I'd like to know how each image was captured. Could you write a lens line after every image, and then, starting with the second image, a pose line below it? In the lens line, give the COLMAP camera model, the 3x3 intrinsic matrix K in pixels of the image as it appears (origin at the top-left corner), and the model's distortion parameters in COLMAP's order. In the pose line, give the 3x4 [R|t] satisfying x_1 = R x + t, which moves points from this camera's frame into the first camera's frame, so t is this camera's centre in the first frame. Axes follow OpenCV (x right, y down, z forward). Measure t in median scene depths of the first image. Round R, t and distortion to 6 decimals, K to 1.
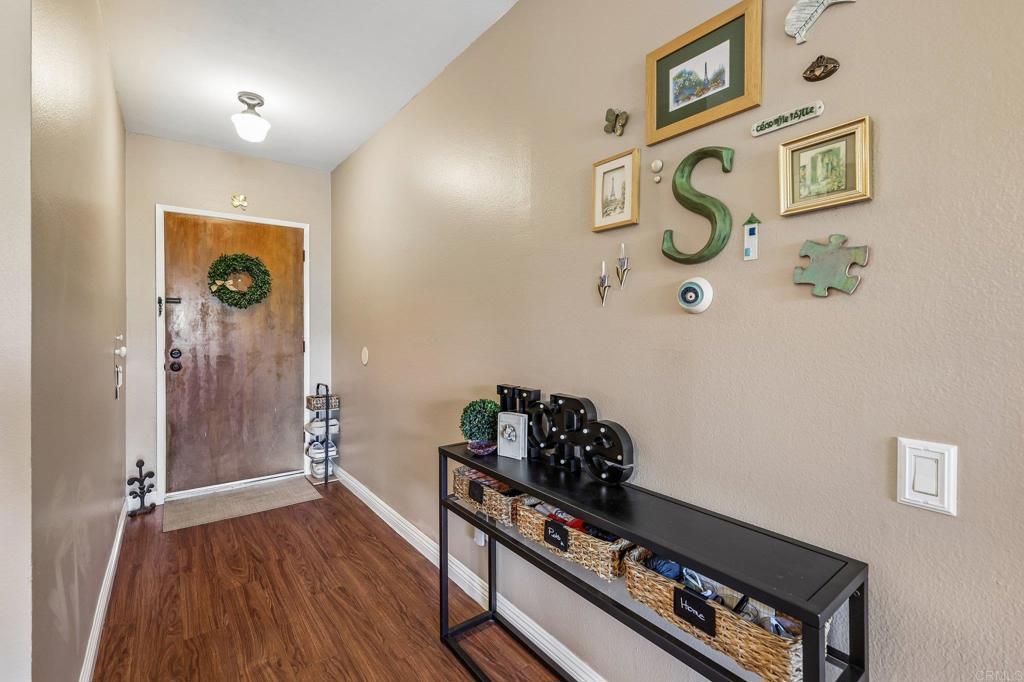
lens RADIAL K [[443.4, 0, 514.6], [0, 443.4, 335.1], [0, 0, 1]] dist [0.000294, -0.000109]
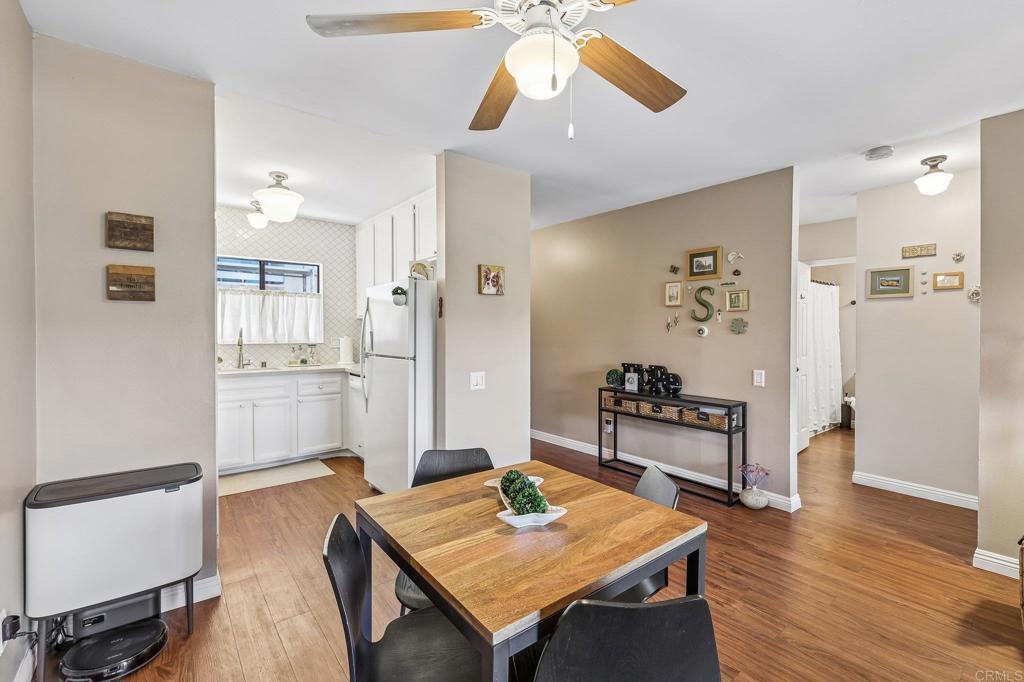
lens RADIAL K [[443.4, 0, 513.5], [0, 443.4, 336.2], [0, 0, 1]] dist [0.000294, -0.000109]
pose [[0.999957, -0.000772, 0.009294, -0.895510], [0.000766, 0.999999, 0.000653, -0.053664], [-0.009295, -0.000646, 0.999957, -1.988325]]
